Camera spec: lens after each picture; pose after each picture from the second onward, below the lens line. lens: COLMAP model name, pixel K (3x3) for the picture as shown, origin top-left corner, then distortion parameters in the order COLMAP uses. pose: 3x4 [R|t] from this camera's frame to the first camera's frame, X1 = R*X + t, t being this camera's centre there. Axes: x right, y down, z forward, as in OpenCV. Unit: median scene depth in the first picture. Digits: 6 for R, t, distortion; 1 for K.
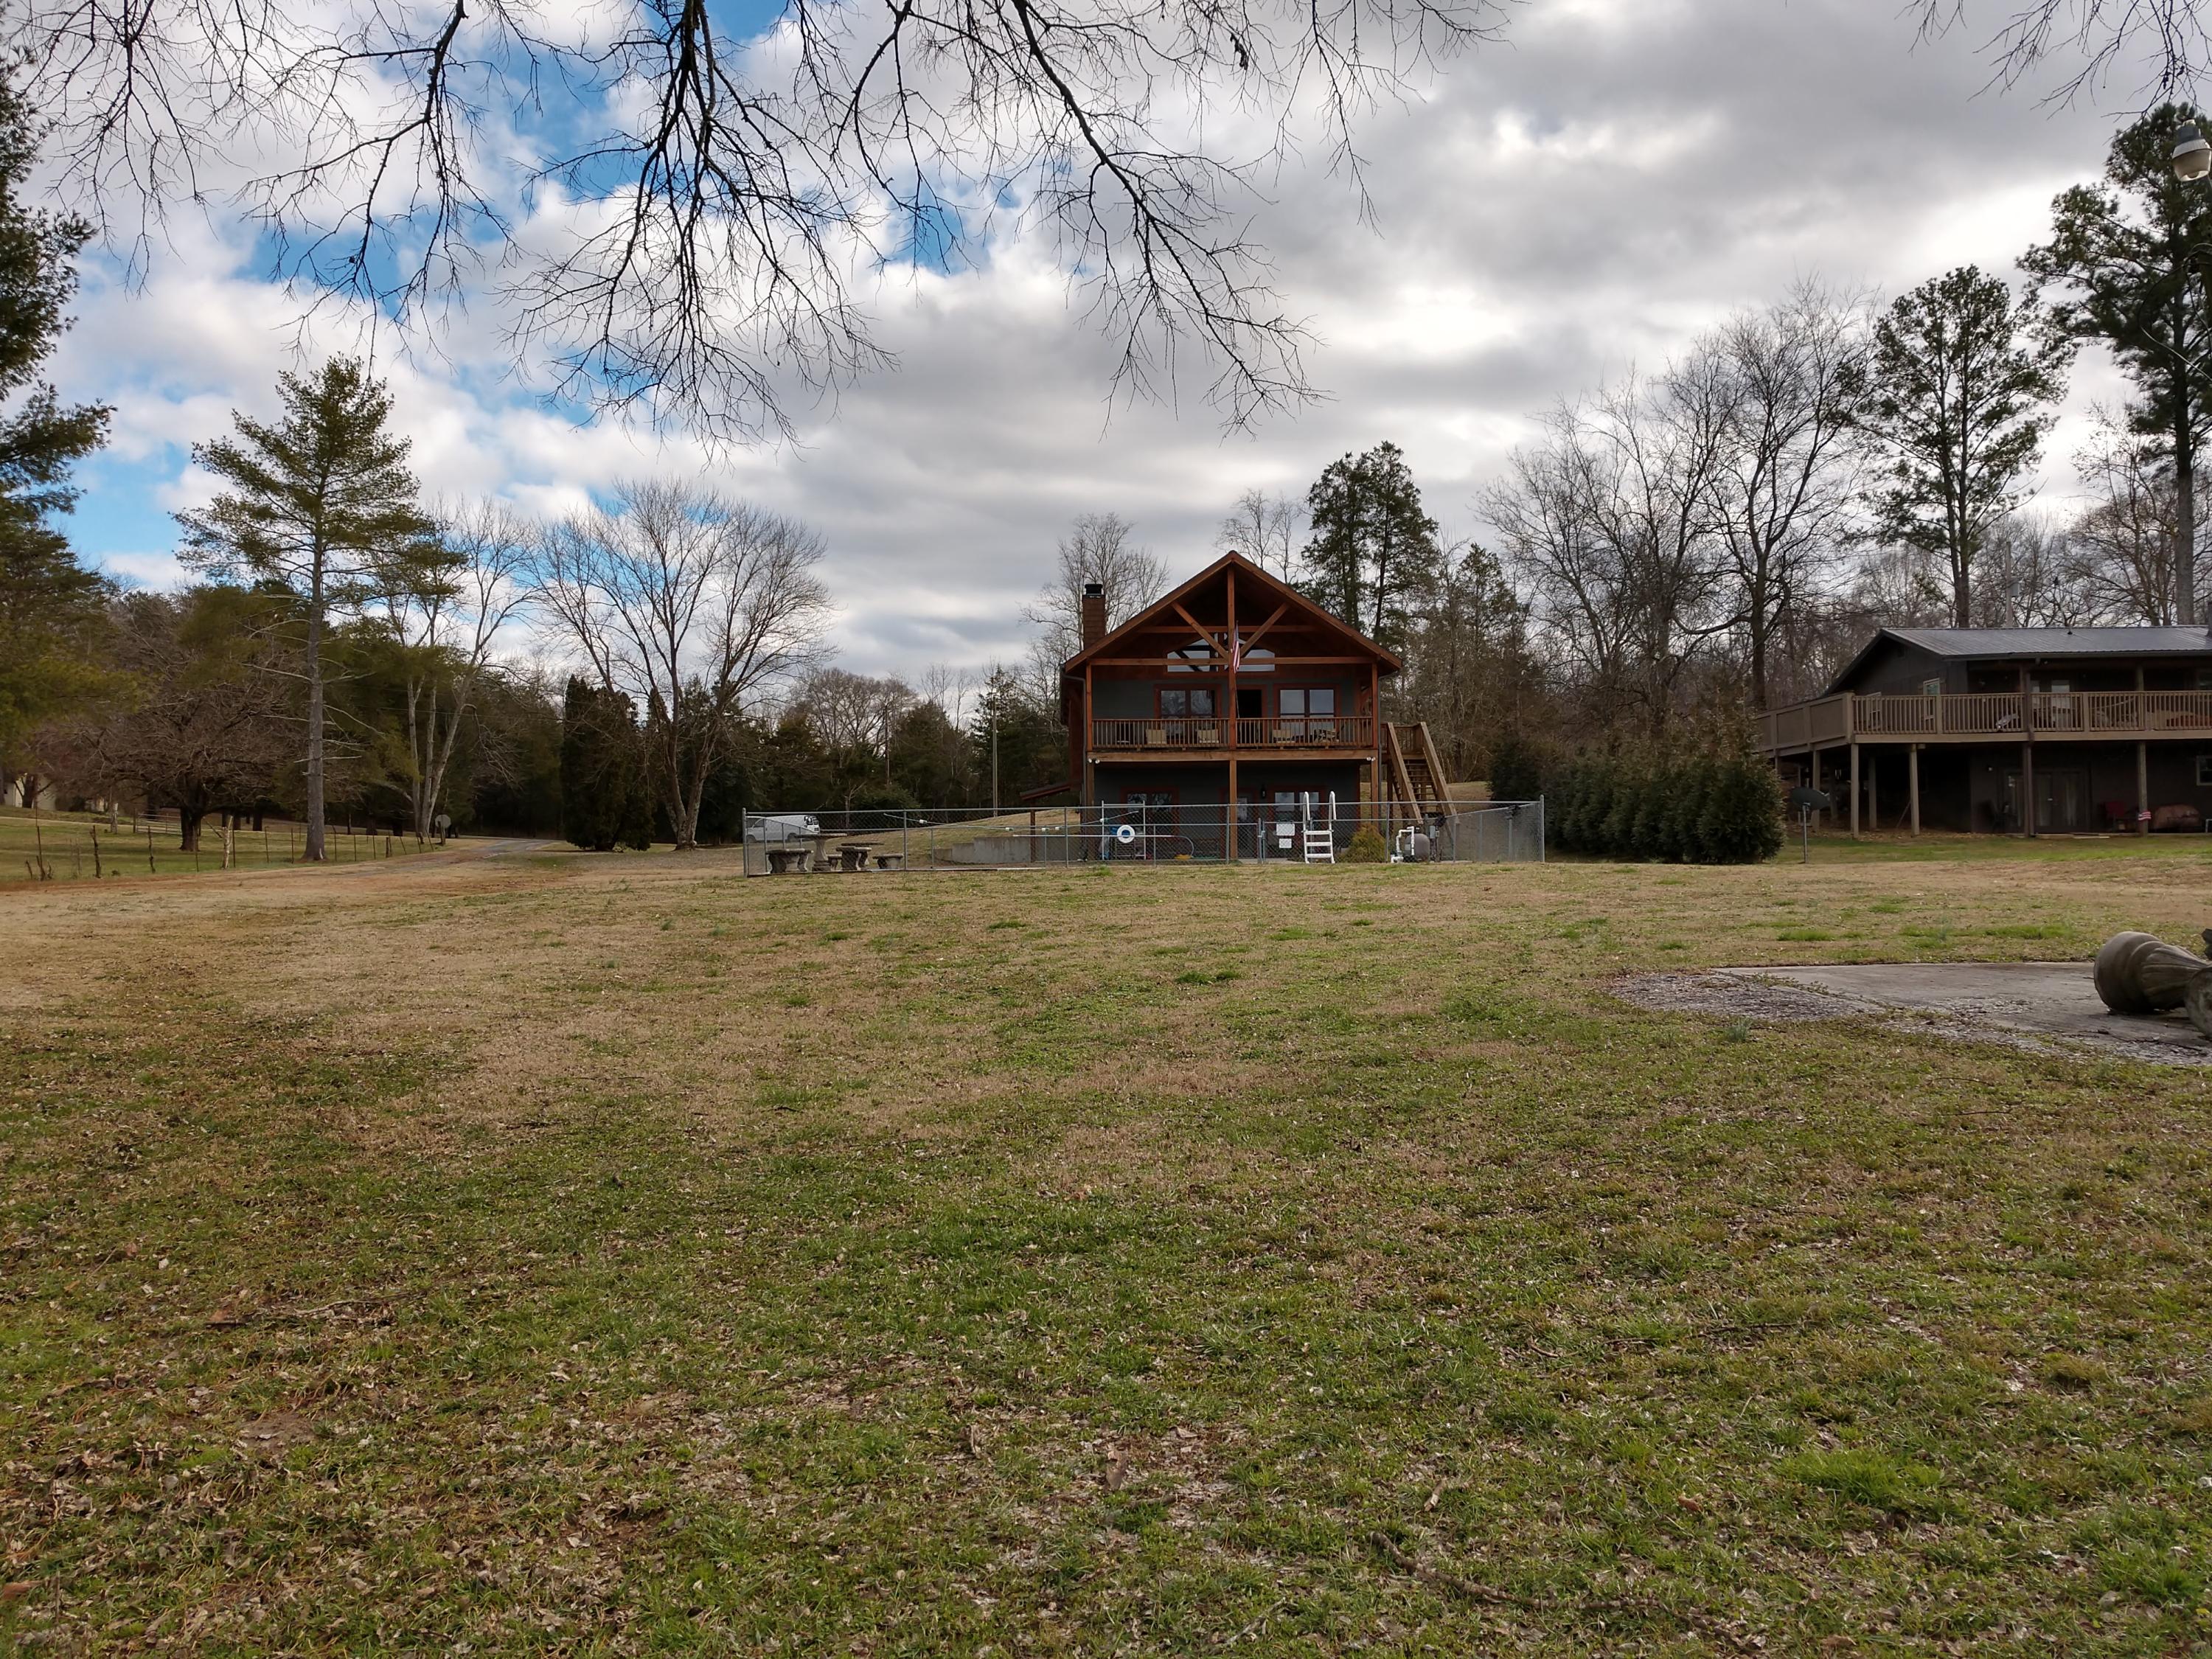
lens RADIAL K [[1685.4, 0, 1096.8], [0, 1685.4, 822.4], [0, 0, 1]] dist [0.021825, 0.001003]
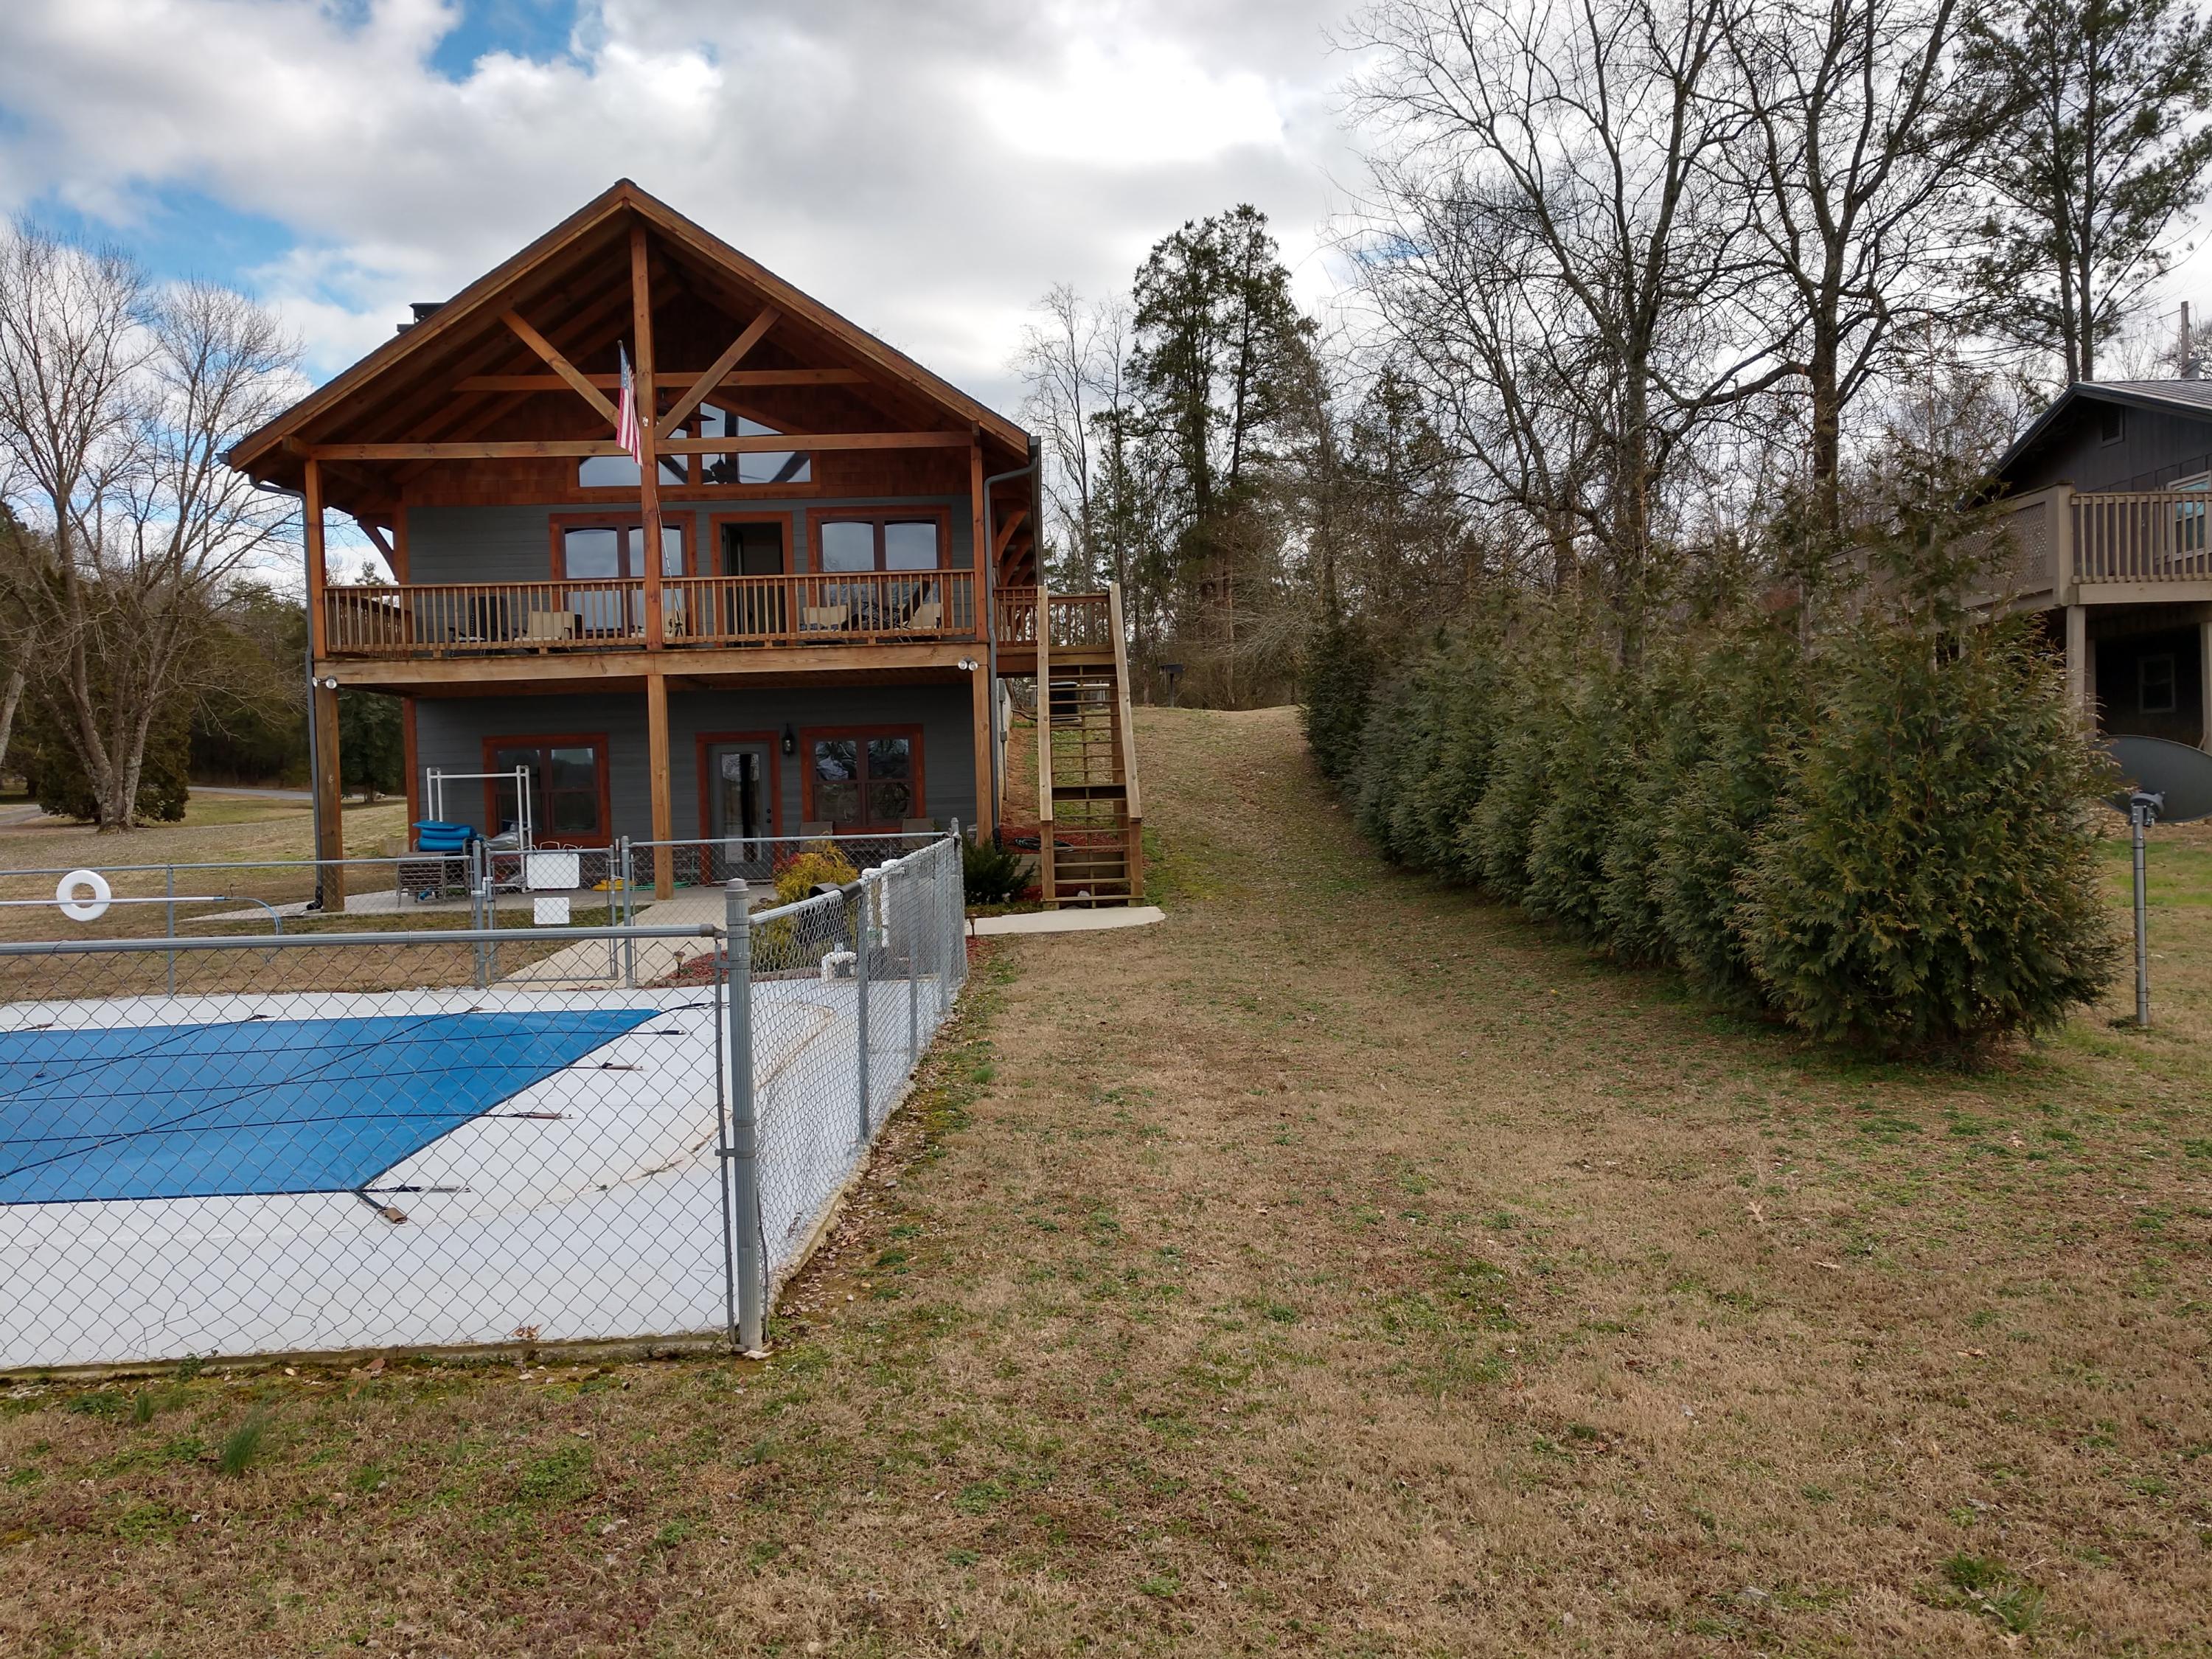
lens RADIAL K [[1679.0, 0, 1106.0], [0, 1679.0, 829.5], [0, 0, 1]] dist [0.027101, 0.006131]
pose [[0.999722, -0.021571, 0.009557, 0.108116], [0.021008, 0.998237, 0.055519, -0.010408], [-0.010737, -0.055303, 0.998412, 0.313610]]
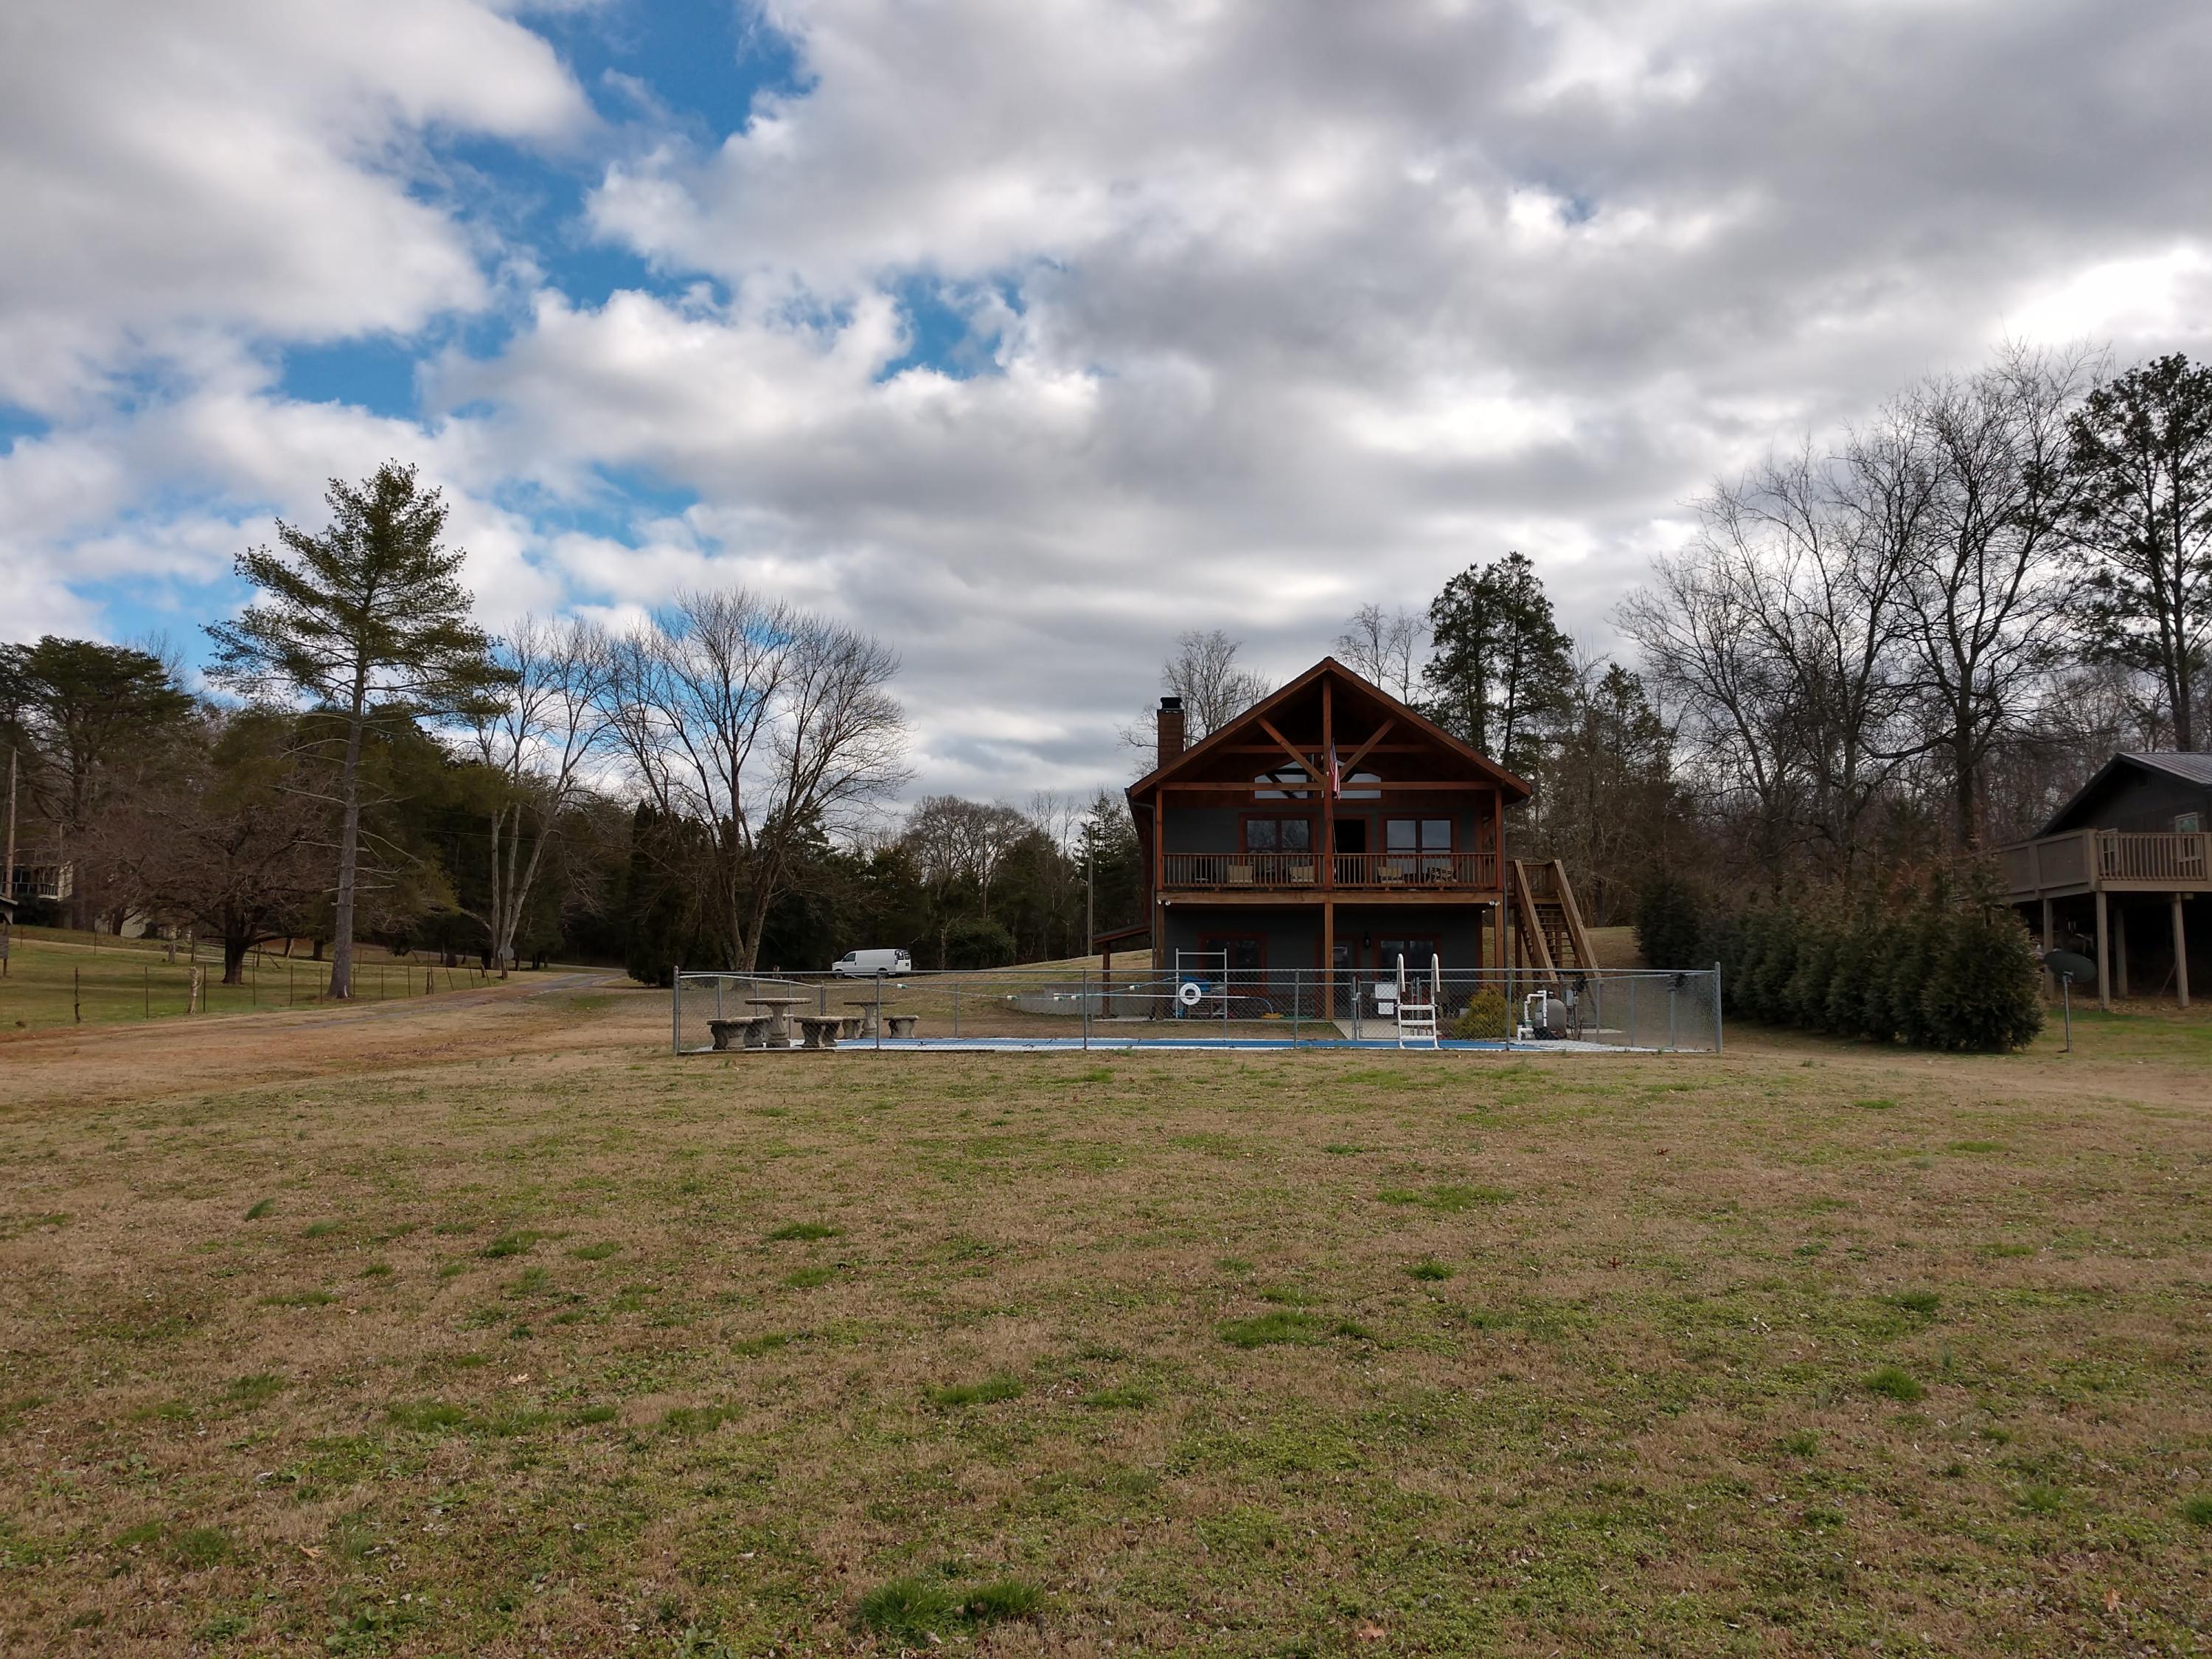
lens RADIAL K [[1679.0, 0, 1106.0], [0, 1679.0, 829.5], [0, 0, 1]] dist [0.027101, 0.006131]
pose [[0.997350, 0.006851, -0.072430, 0.016999], [-0.012037, 0.997375, -0.071405, -0.006817], [0.071751, 0.072087, 0.994814, 0.085115]]
